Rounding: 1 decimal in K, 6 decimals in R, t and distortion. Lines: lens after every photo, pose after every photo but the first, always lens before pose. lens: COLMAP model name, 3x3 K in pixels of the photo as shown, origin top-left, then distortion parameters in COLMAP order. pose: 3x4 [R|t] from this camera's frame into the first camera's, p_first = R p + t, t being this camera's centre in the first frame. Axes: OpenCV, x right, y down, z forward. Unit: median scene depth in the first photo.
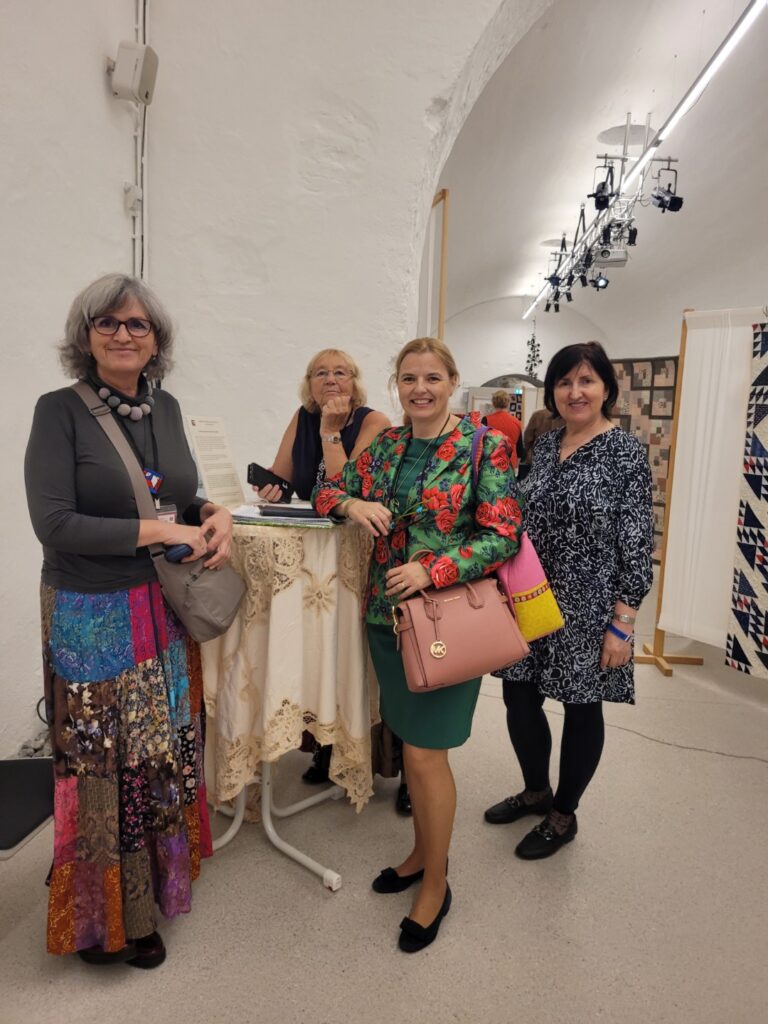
lens RADIAL K [[766.7, 0, 392.6], [0, 766.7, 504.2], [0, 0, 1]] dist [0.051252, -0.041213]
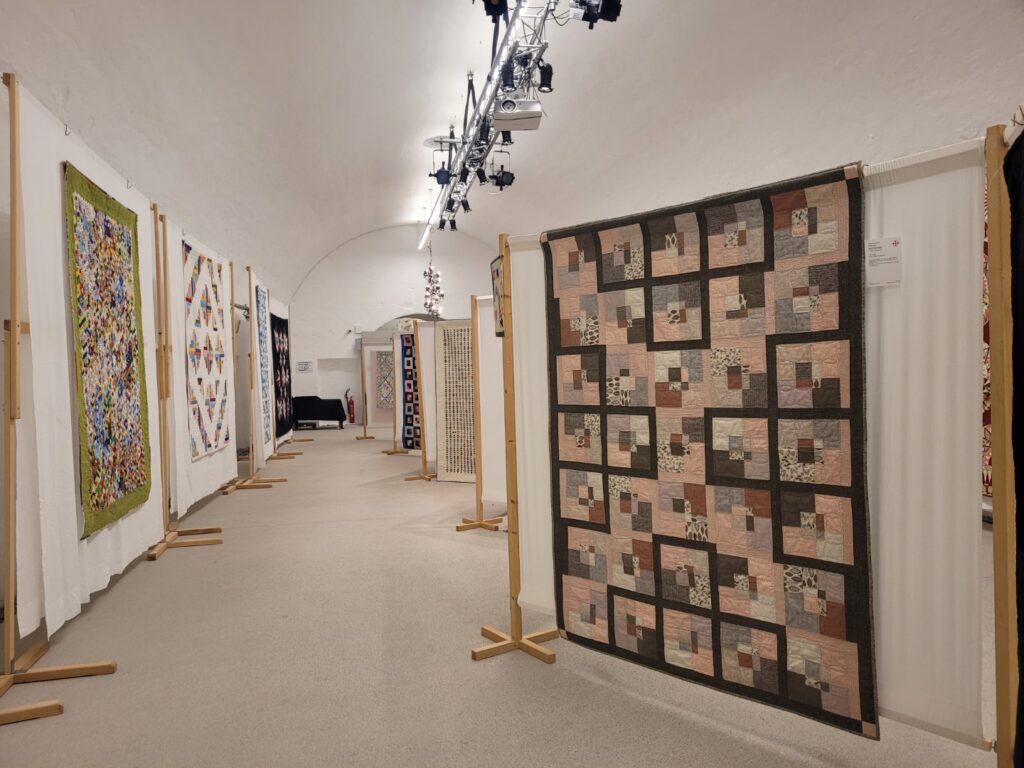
lens RADIAL K [[766.7, 0, 504.0], [0, 766.7, 381.7], [0, 0, 1]] dist [0.051252, -0.041213]
pose [[0.966435, -0.074687, 0.245814, 0.135864], [0.096976, 0.992080, -0.079837, -0.062680], [-0.237904, 0.100995, 0.966024, 0.567936]]
